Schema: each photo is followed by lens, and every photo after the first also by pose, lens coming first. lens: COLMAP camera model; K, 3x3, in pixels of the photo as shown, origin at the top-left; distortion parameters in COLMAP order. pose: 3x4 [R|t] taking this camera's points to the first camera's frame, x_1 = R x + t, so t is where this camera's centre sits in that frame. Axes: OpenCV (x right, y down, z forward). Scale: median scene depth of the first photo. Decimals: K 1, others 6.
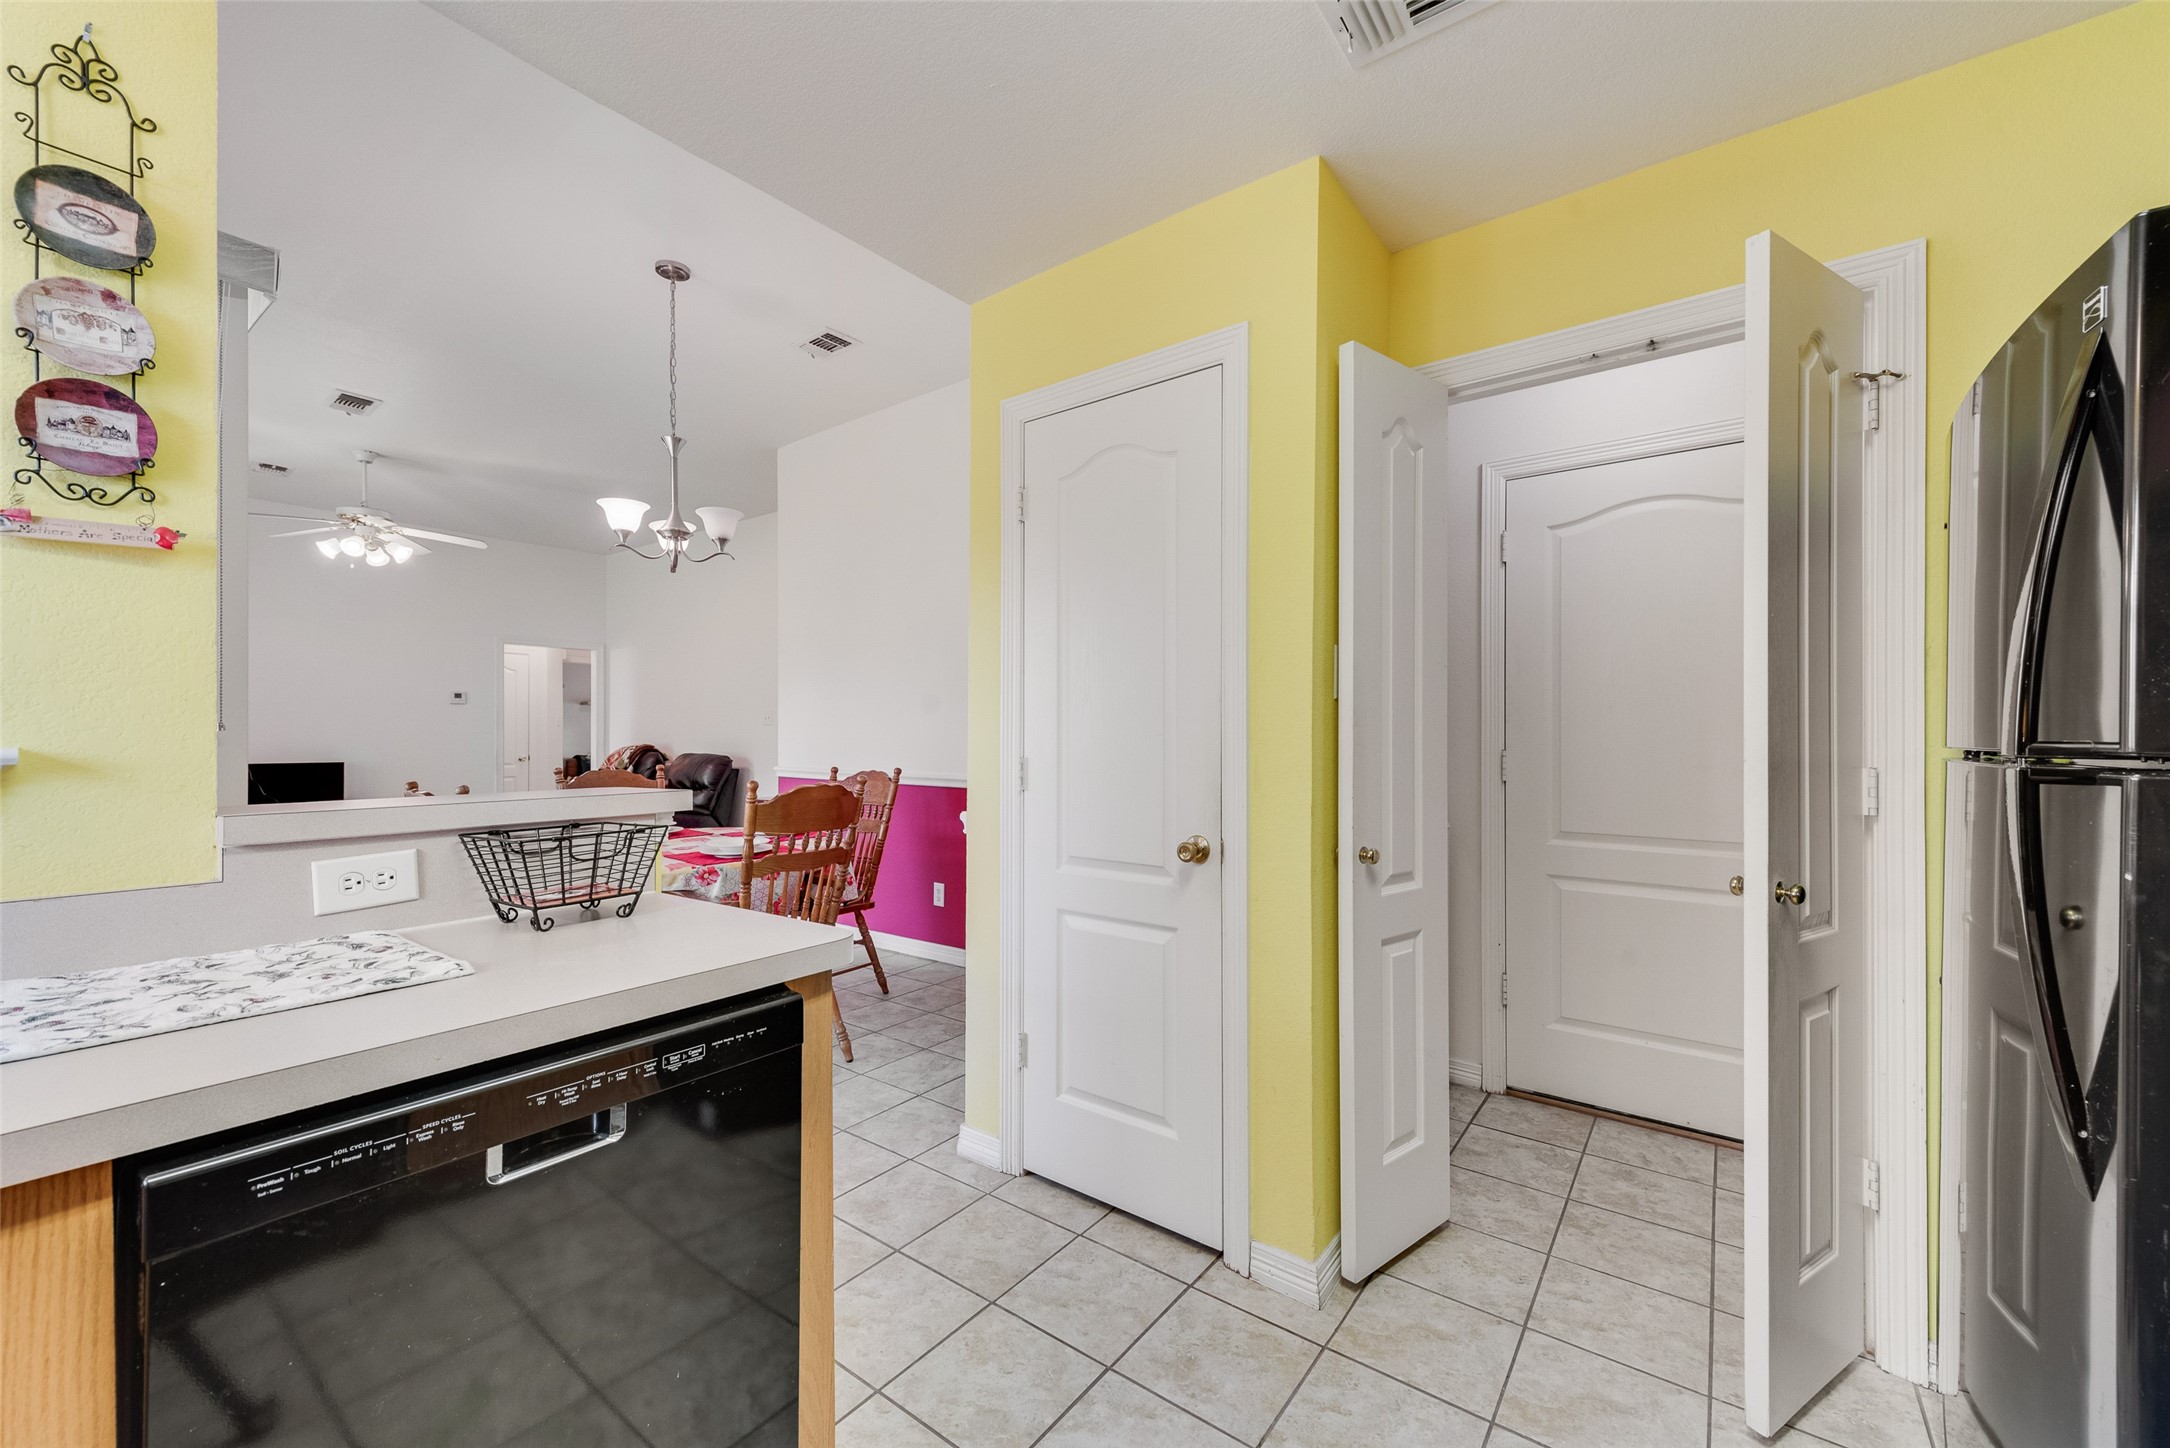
lens RADIAL K [[842.6, 0, 1088.0], [0, 842.6, 716.8], [0, 0, 1]] dist [0.017139, -0.004497]
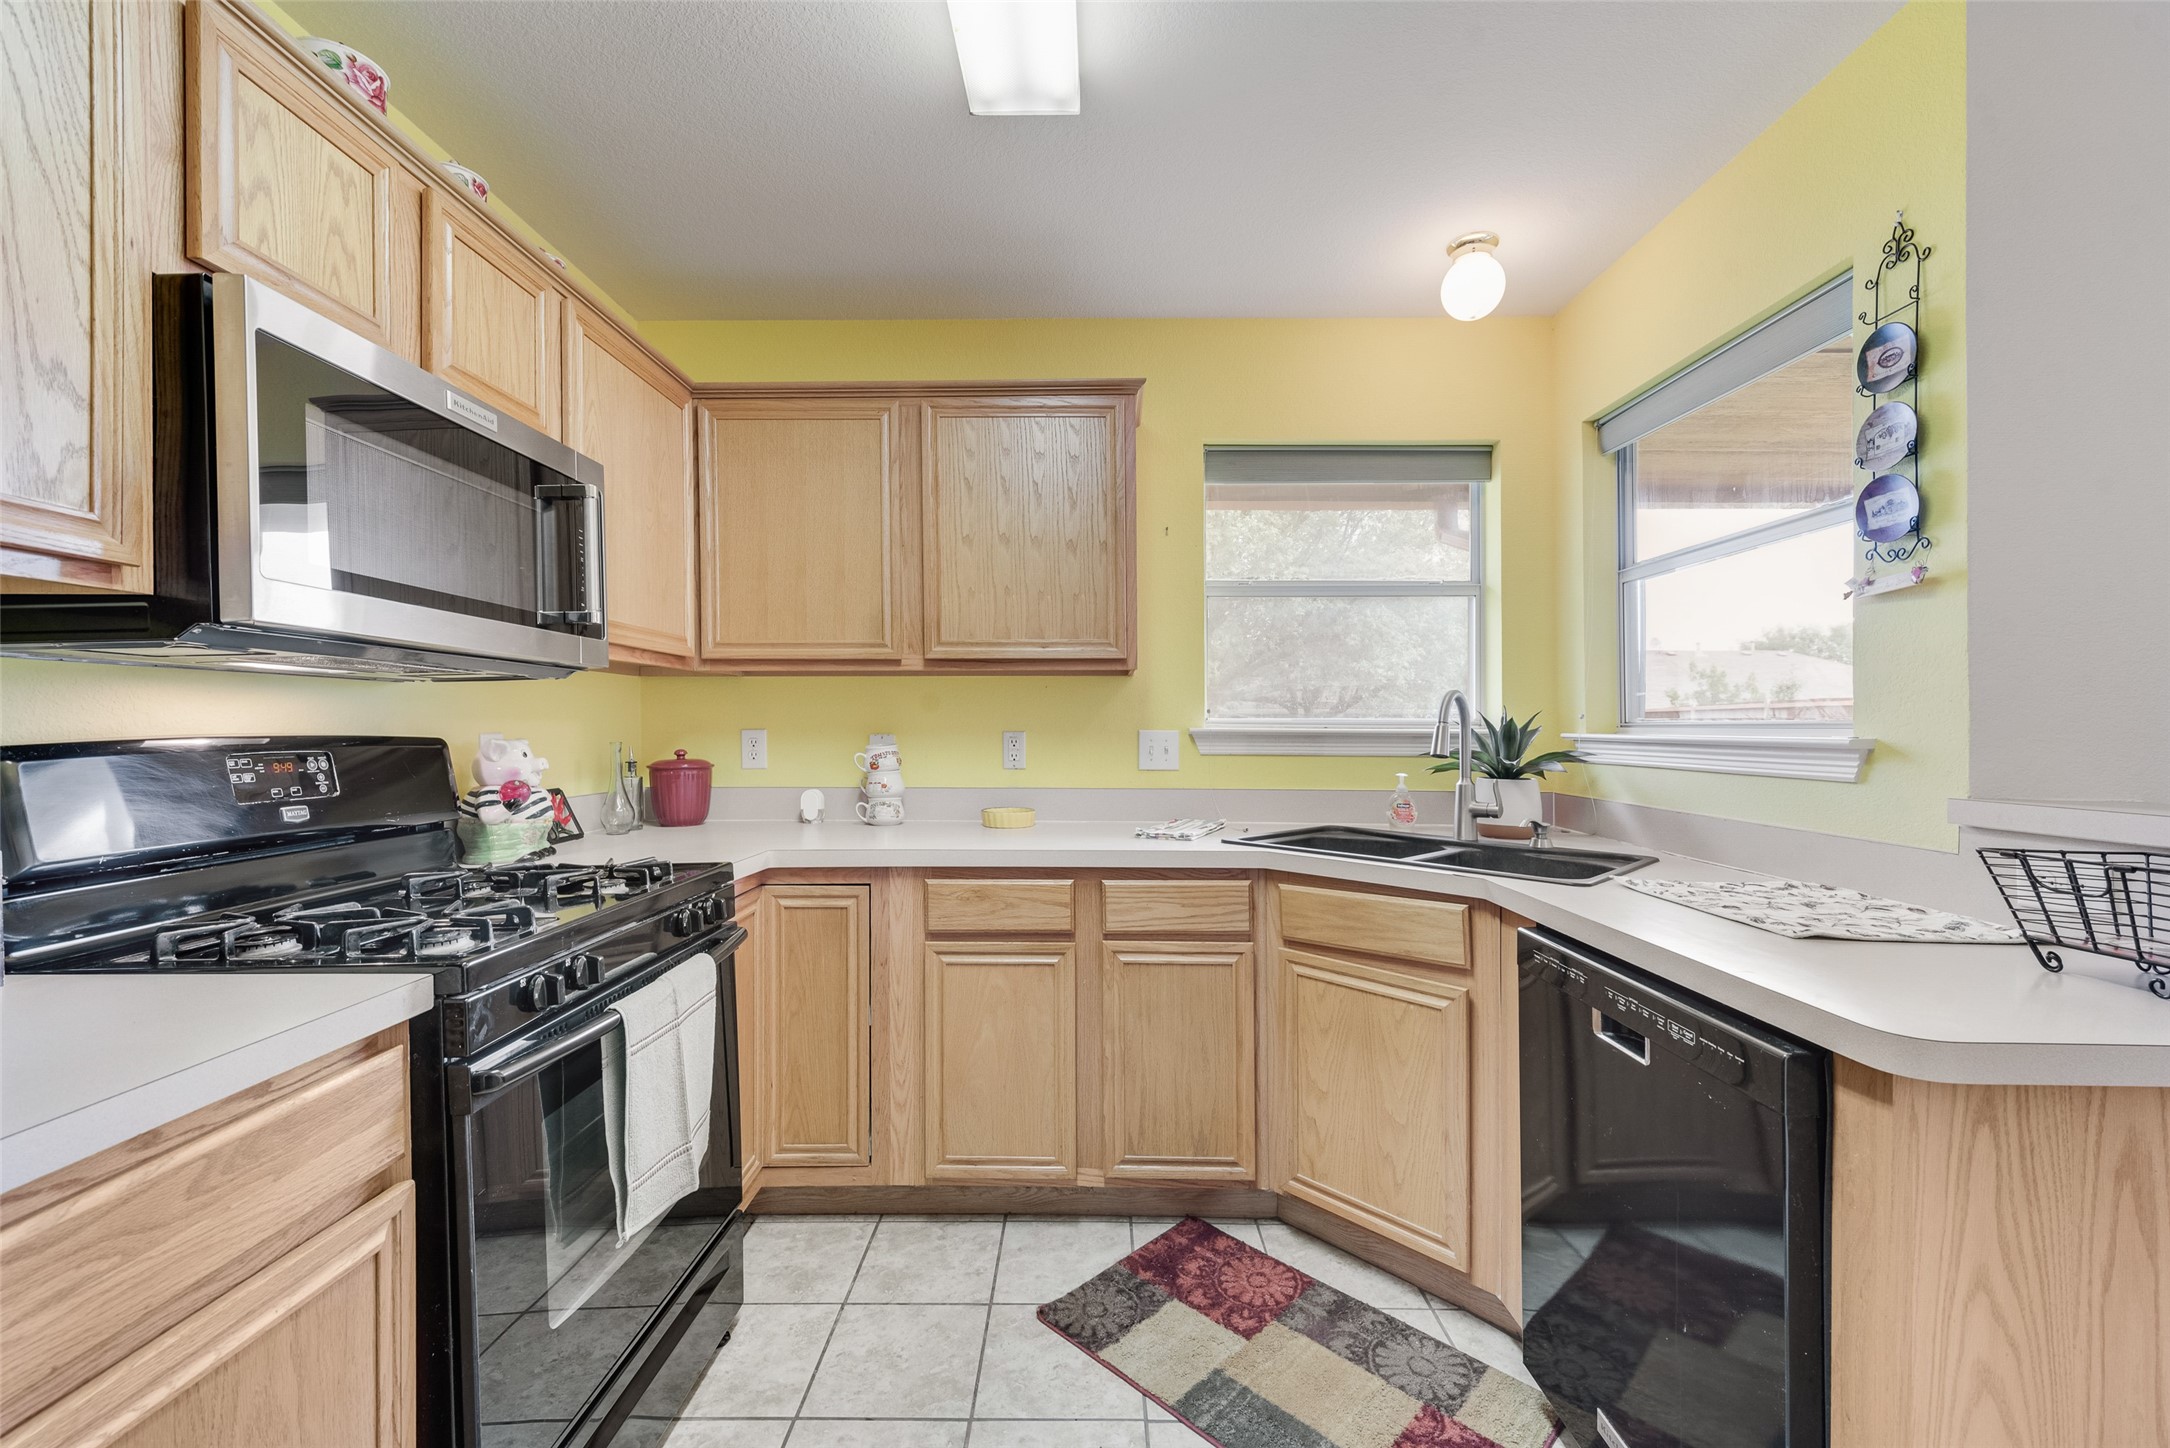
lens RADIAL K [[881.3, 0, 1085.0], [0, 881.3, 724.0], [0, 0, 1]] dist [0.017723, -0.003672]
pose [[-0.807309, -0.006106, -0.590098, 0.743184], [0.010150, 0.999655, -0.024230, 0.034700], [0.590042, -0.025551, -0.806968, 1.396757]]
